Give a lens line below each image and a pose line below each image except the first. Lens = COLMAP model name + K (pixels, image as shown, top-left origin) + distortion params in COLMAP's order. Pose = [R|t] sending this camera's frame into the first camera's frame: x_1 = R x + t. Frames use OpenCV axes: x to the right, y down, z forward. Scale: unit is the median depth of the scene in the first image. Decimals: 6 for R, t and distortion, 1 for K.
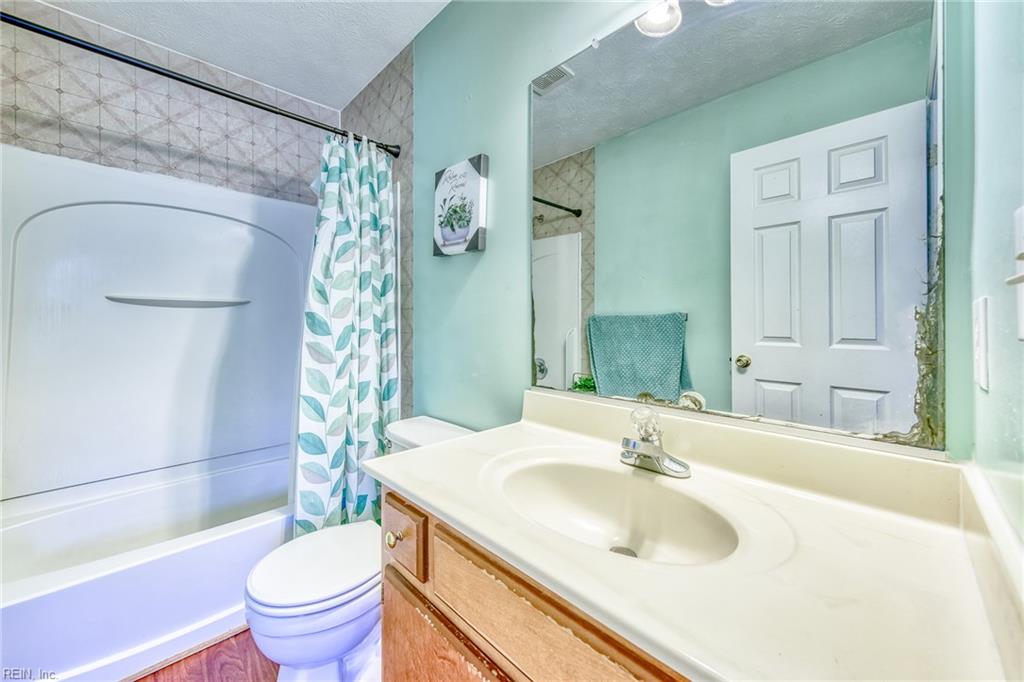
lens RADIAL K [[383.2, 0, 508.1], [0, 383.2, 322.5], [0, 0, 1]] dist [-0.008732, -0.000089]
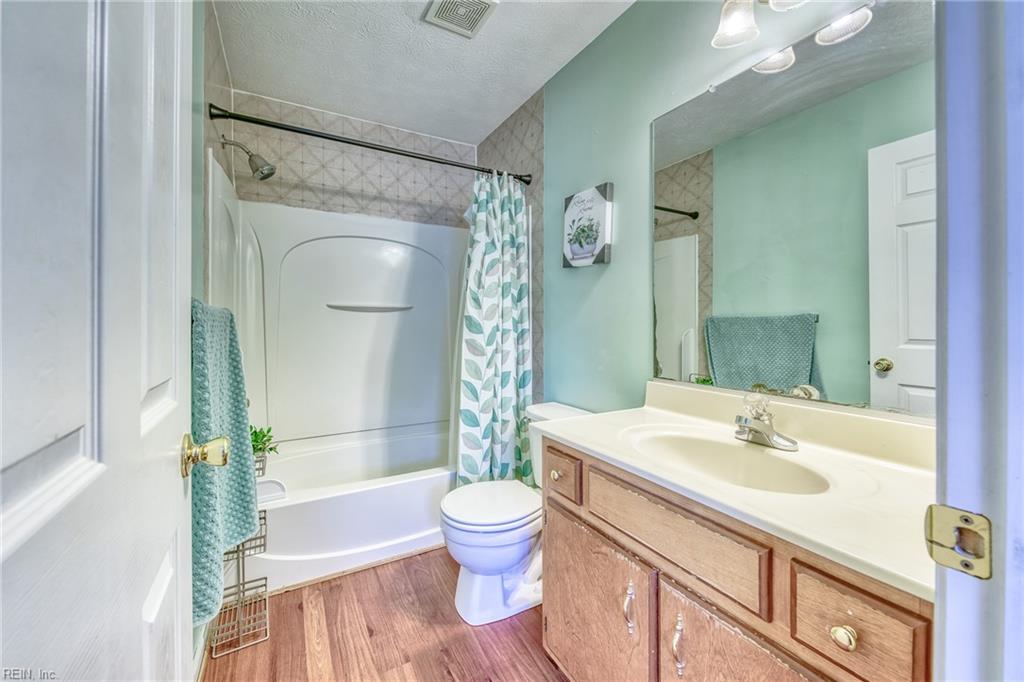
lens RADIAL K [[383.2, 0, 508.1], [0, 383.2, 322.5], [0, 0, 1]] dist [-0.008732, -0.000089]
pose [[0.963552, 0.000780, -0.267520, -0.039133], [-0.001494, 0.999996, -0.002465, -0.000769], [0.267517, 0.002775, 0.963549, -0.184176]]
